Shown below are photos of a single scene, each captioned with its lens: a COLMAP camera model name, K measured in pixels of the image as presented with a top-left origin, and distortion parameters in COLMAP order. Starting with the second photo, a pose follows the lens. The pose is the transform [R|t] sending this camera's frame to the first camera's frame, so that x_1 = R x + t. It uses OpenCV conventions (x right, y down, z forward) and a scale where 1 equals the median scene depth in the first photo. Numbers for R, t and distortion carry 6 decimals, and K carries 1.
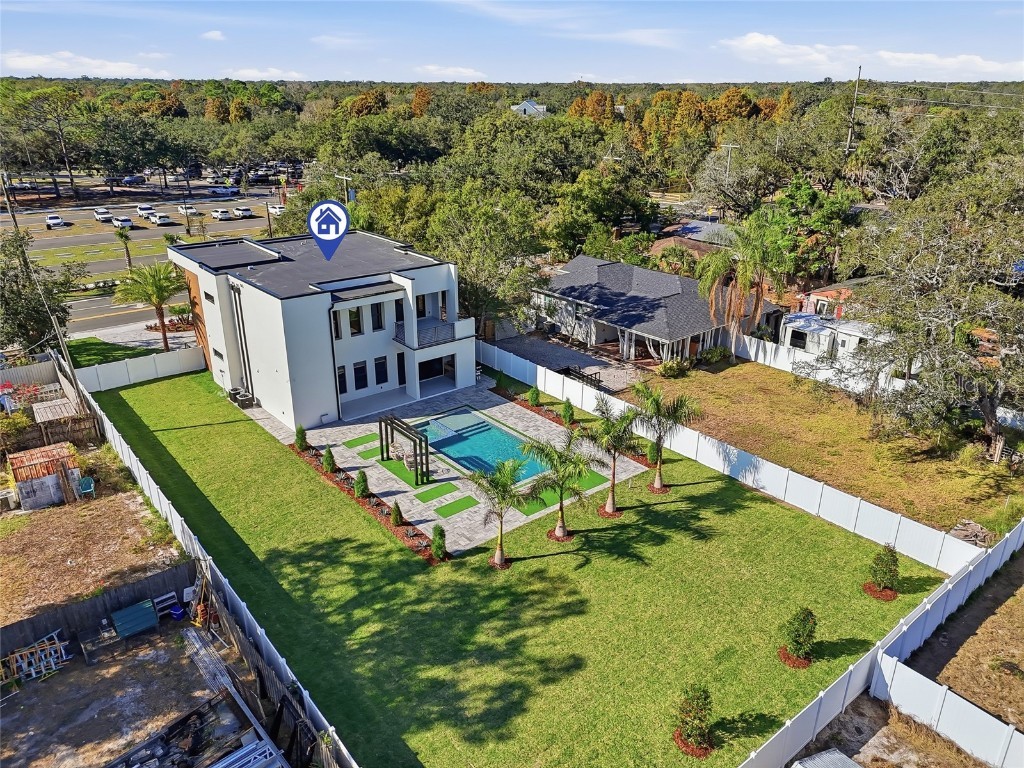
lens RADIAL K [[744.9, 0, 514.7], [0, 744.9, 374.8], [0, 0, 1]] dist [0.060031, -0.016955]
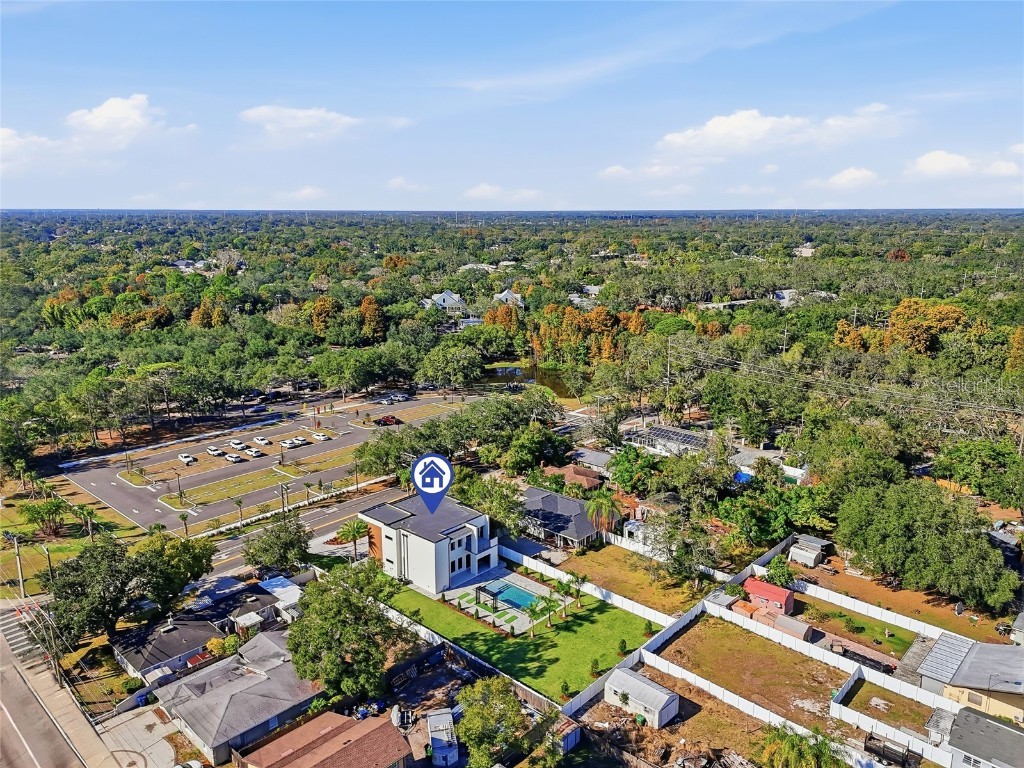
lens RADIAL K [[744.9, 0, 511.6], [0, 744.9, 387.3], [0, 0, 1]] dist [0.060031, -0.016955]
pose [[0.989628, -0.034800, 0.139377, -0.348539], [0.052695, 0.990523, -0.126836, -0.264078], [-0.133643, 0.132865, 0.982083, -1.516095]]
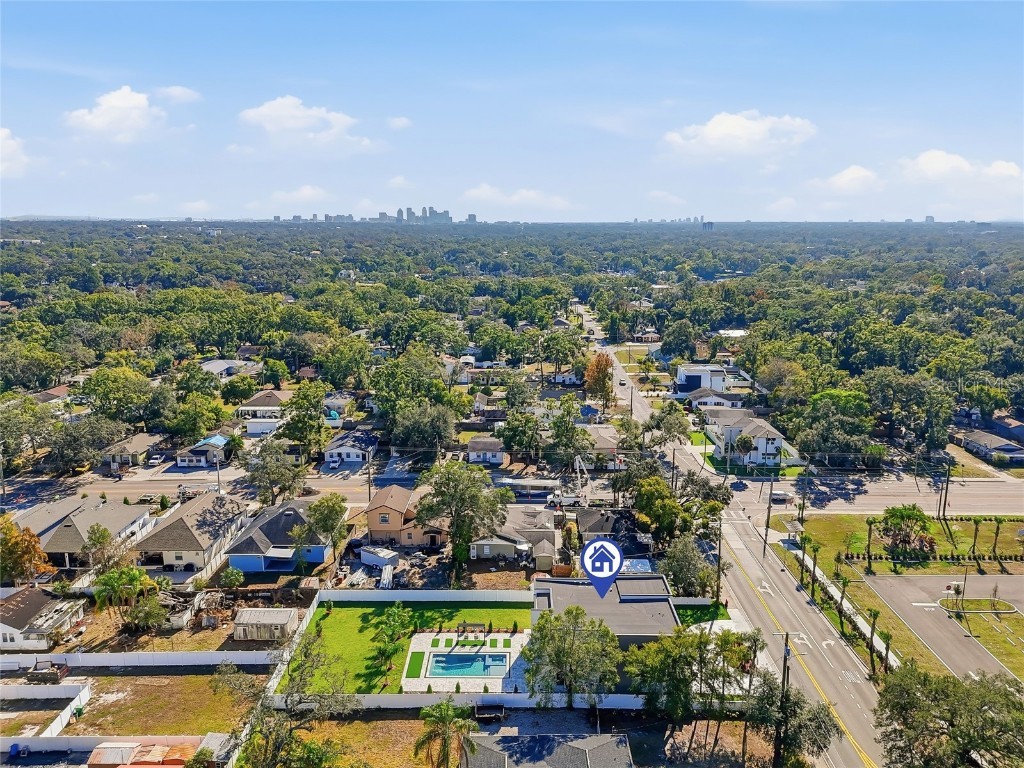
lens RADIAL K [[744.9, 0, 511.0], [0, 744.9, 384.1], [0, 0, 1]] dist [0.060031, -0.016955]
pose [[-0.634944, 0.165271, -0.754673, 1.299660], [-0.277749, 0.862702, 0.422613, -1.467458], [0.720904, 0.477945, -0.501863, 1.654187]]
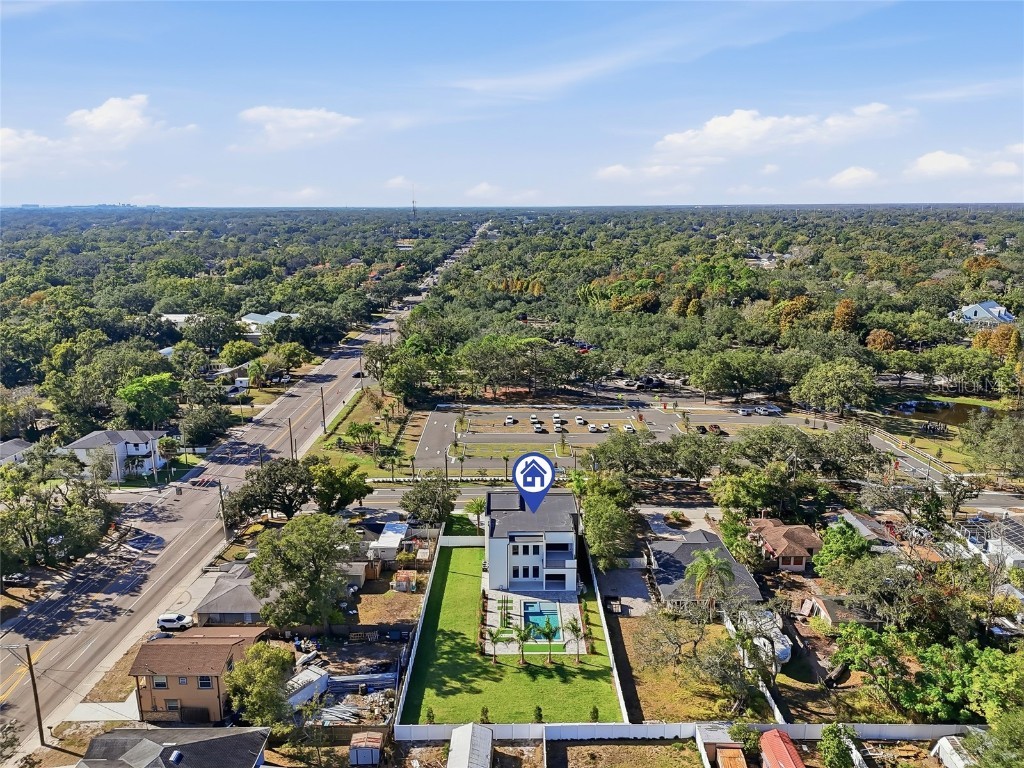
lens RADIAL K [[744.9, 0, 515.4], [0, 744.9, 388.9], [0, 0, 1]] dist [0.060031, -0.016955]
pose [[0.779486, 0.148205, -0.608635, 1.137676], [-0.220708, 0.974282, -0.045421, -0.456125], [0.586250, 0.169736, 0.792149, -0.994005]]
